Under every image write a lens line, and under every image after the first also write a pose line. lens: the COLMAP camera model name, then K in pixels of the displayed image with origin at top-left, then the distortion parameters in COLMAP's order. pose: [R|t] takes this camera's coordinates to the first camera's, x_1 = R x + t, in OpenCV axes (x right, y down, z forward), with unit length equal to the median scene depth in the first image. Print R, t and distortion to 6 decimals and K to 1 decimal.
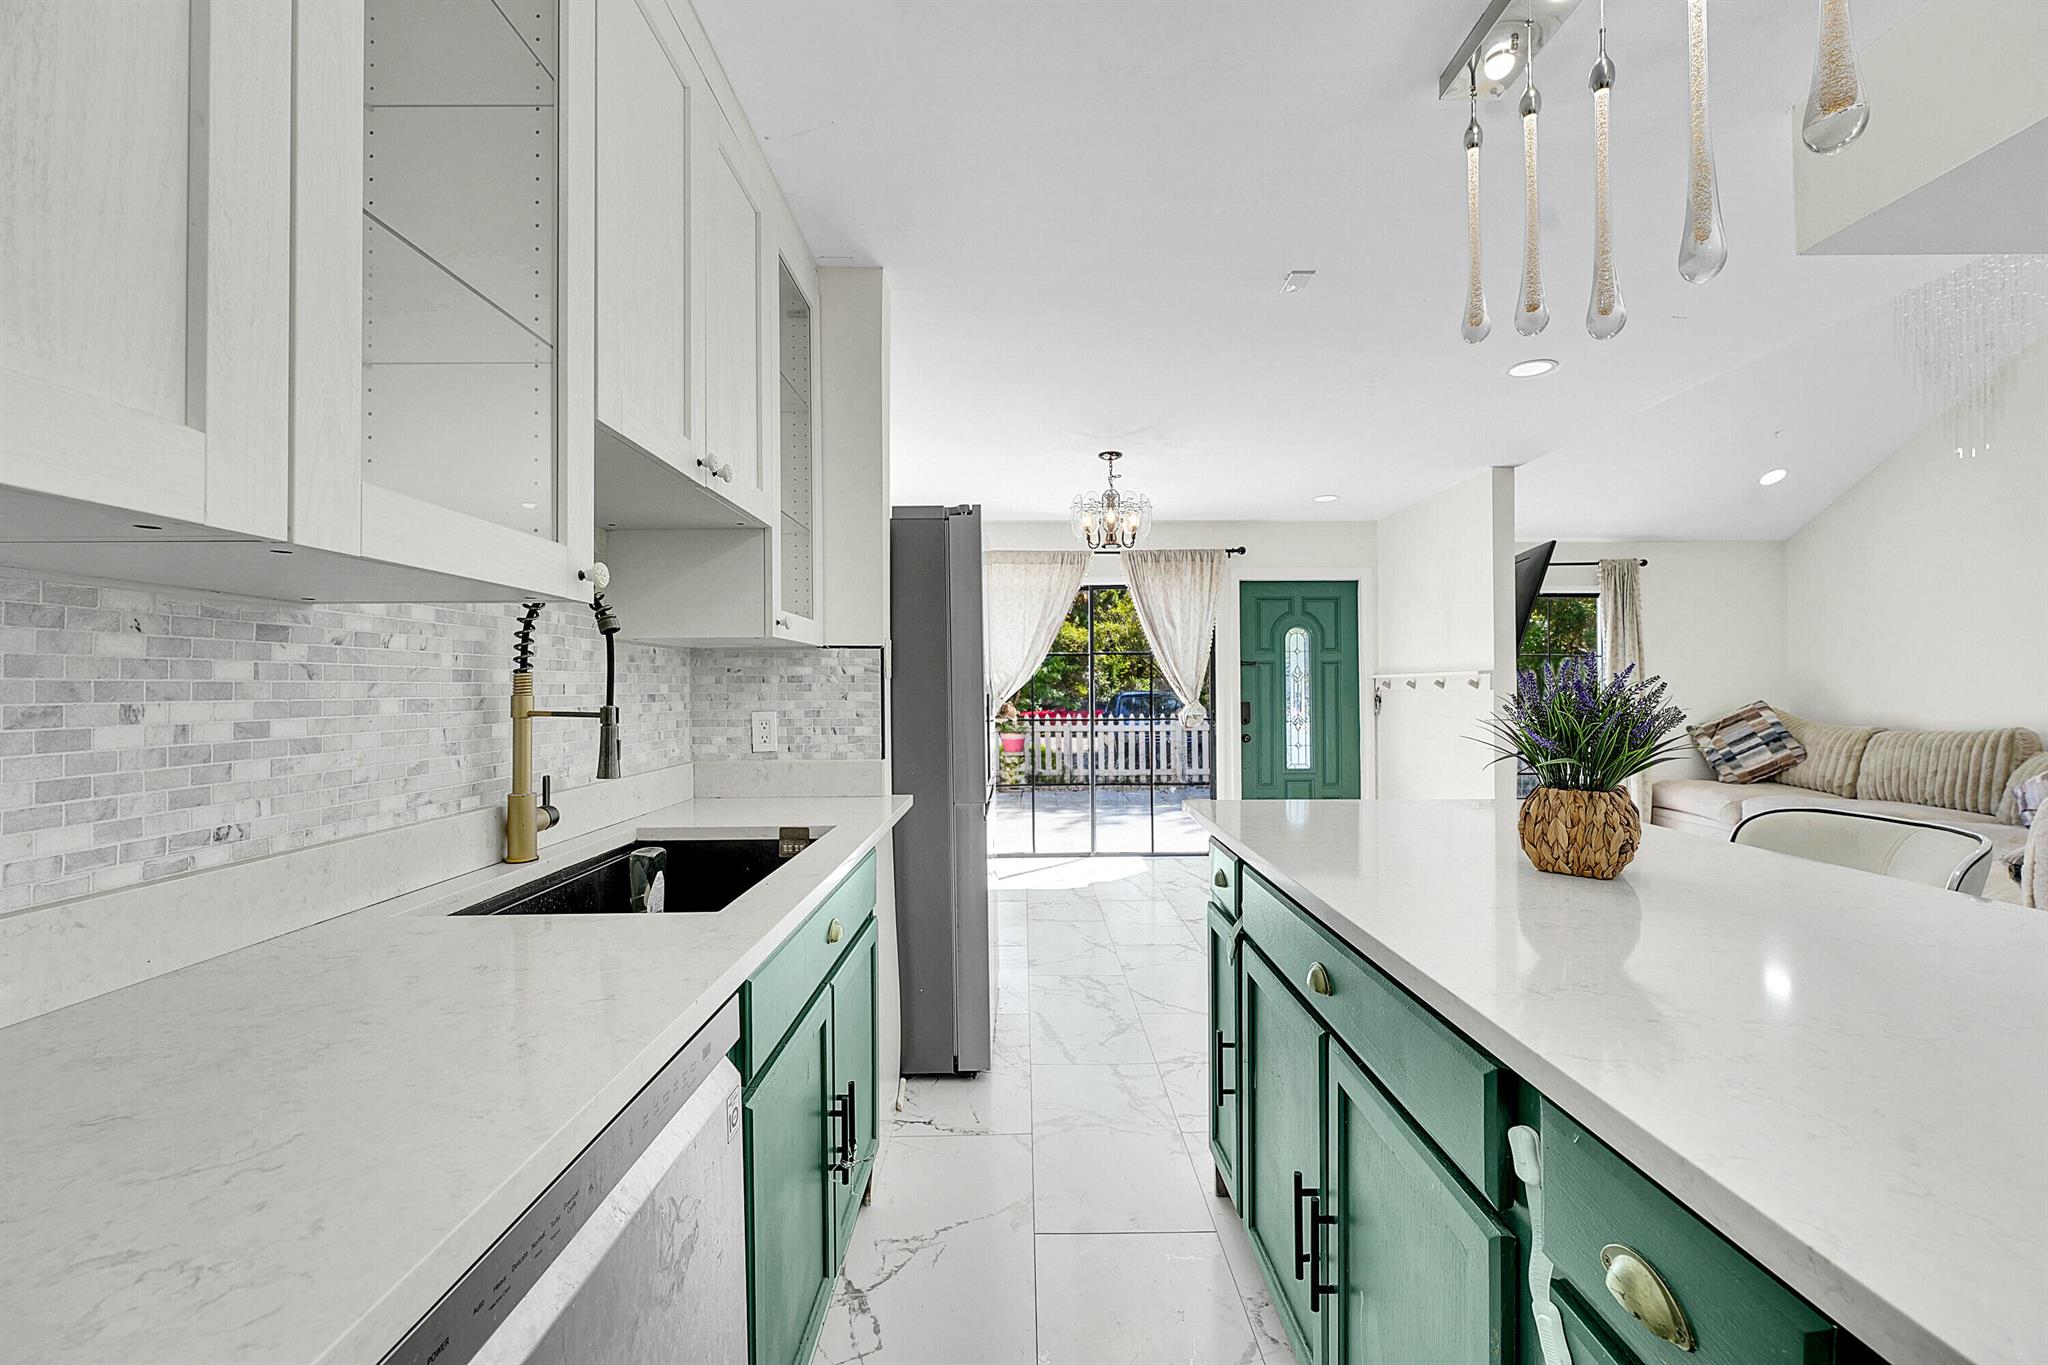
lens RADIAL K [[810.6, 0, 1026.5], [0, 810.6, 678.3], [0, 0, 1]] dist [-0.001445, 0.000548]
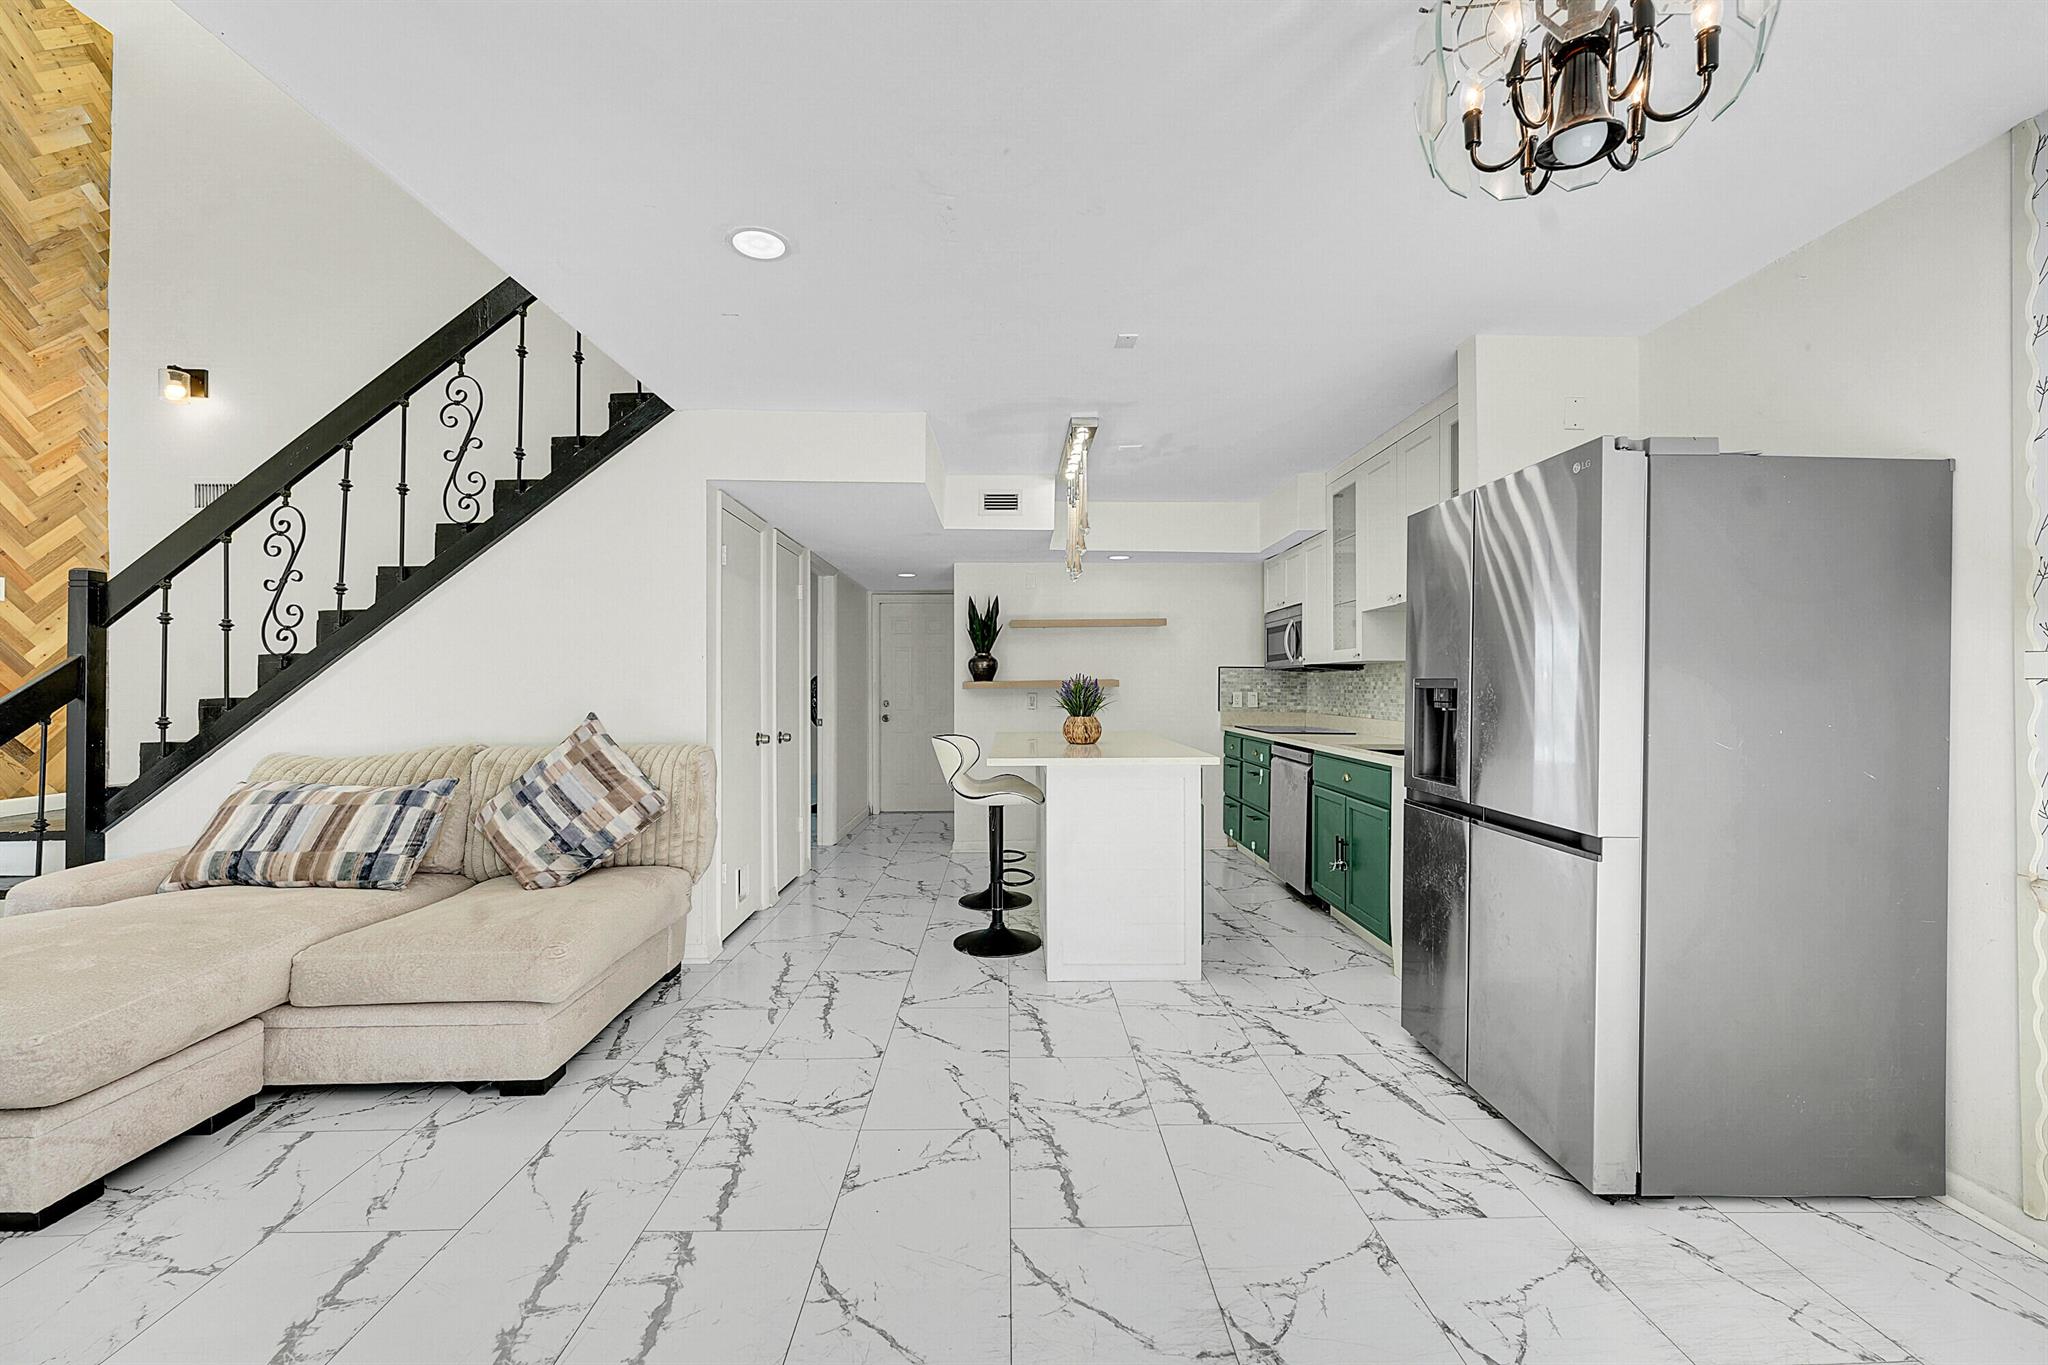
lens RADIAL K [[810.6, 0, 1025.6], [0, 810.6, 683.1], [0, 0, 1]] dist [-0.001445, 0.000548]
pose [[-0.999835, 0.007817, -0.016405, 0.963896], [0.008060, 0.999858, -0.014823, 0.047701], [0.016287, -0.014953, -0.999756, 4.178987]]
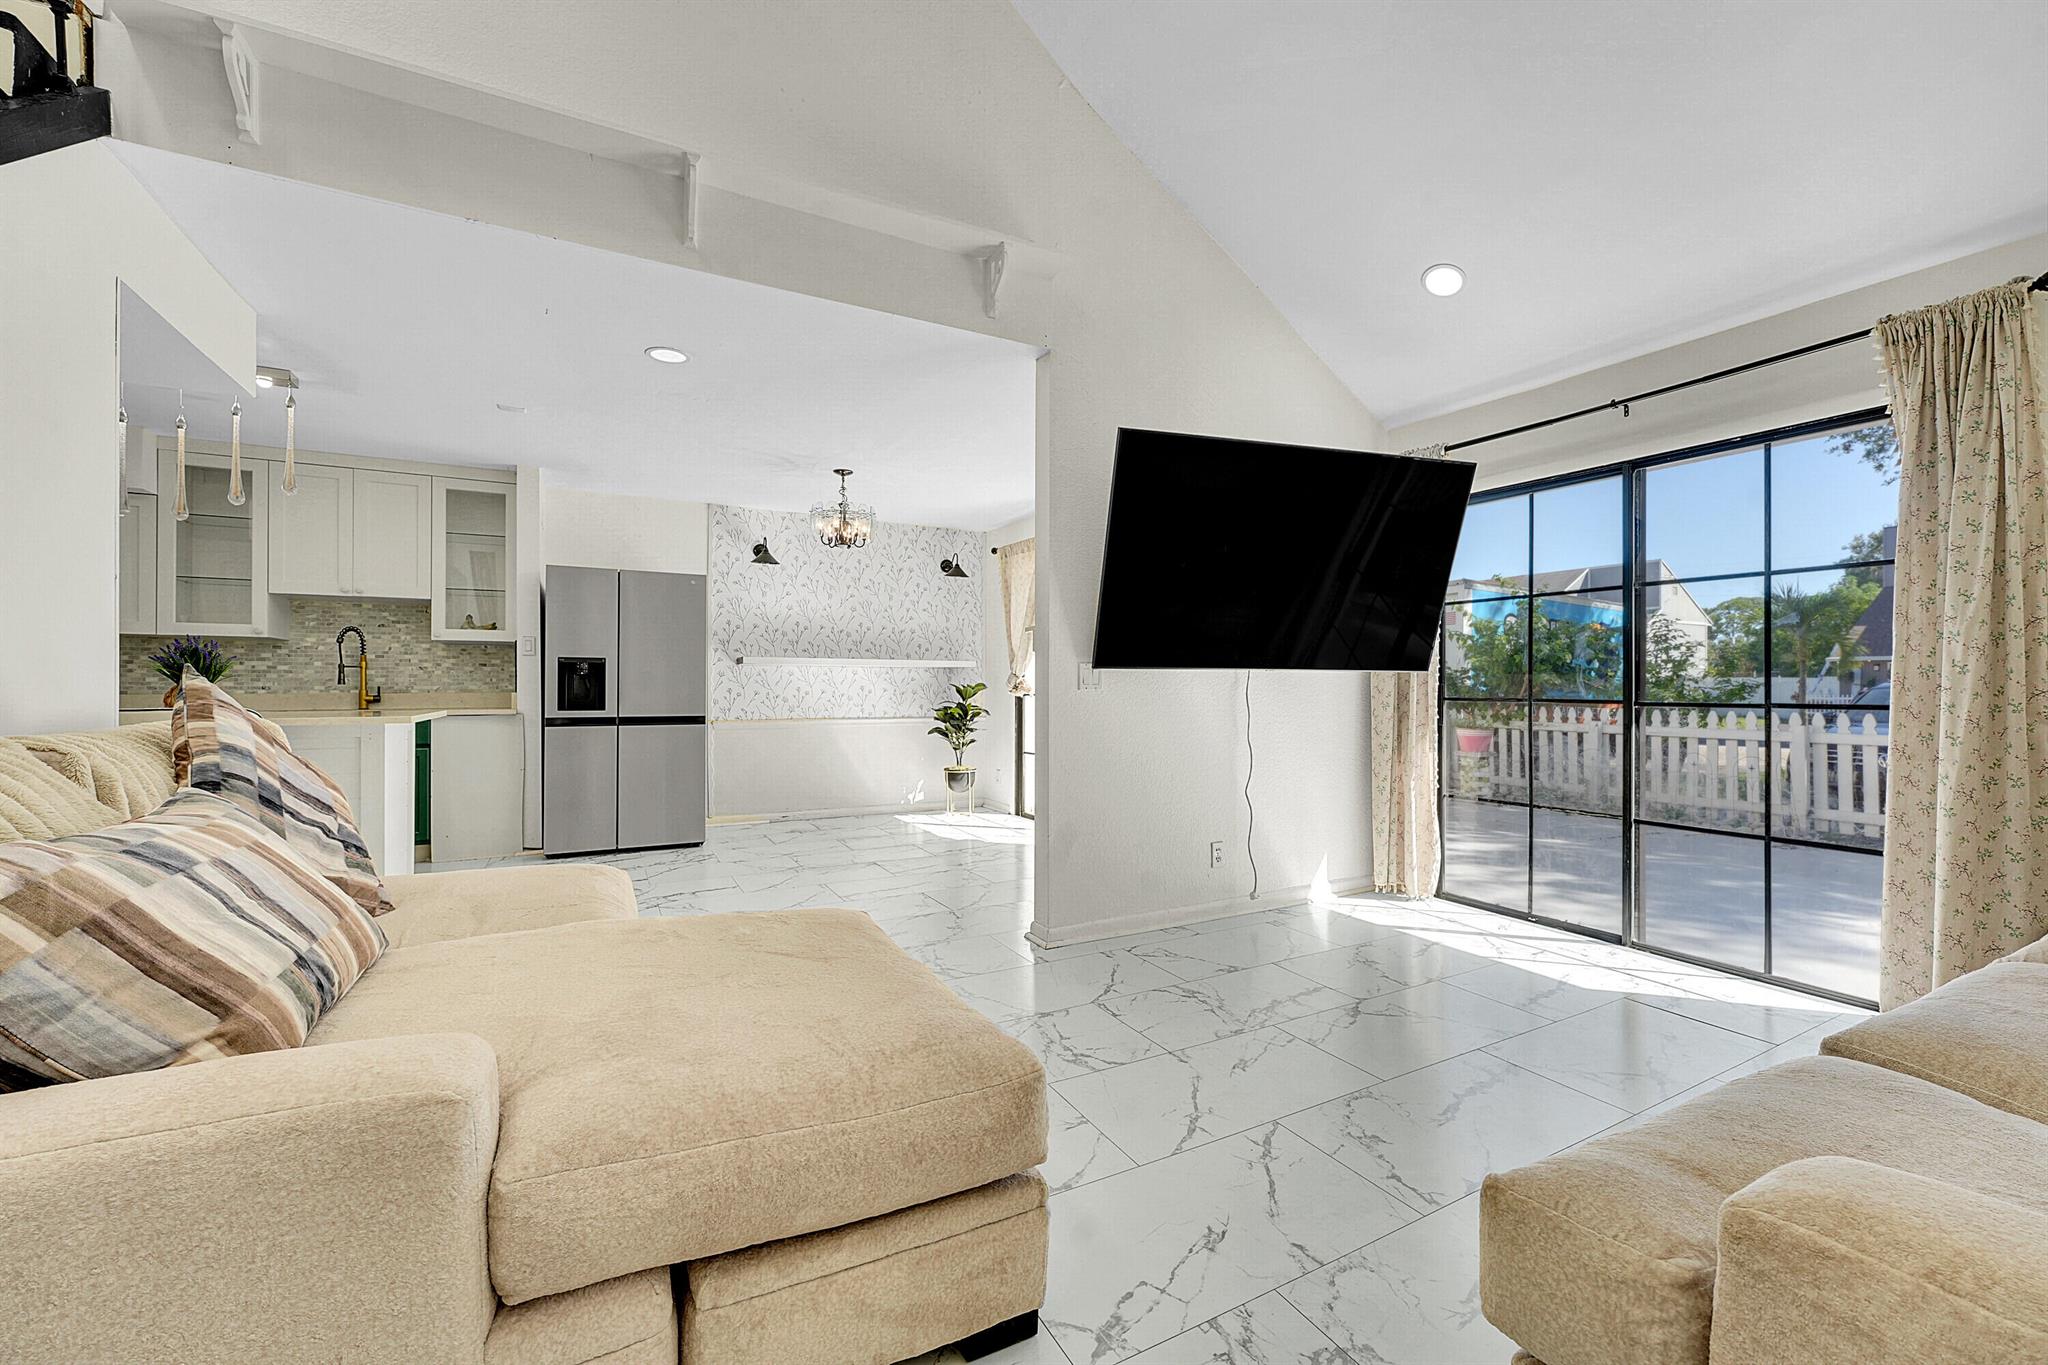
lens RADIAL K [[810.6, 0, 1019.9], [0, 810.6, 671.9], [0, 0, 1]] dist [-0.001445, 0.000548]
pose [[0.466820, -0.008512, -0.884311, 4.398878], [0.008154, 0.999953, -0.005321, 0.124366], [0.884315, -0.004727, 0.466868, 2.189144]]
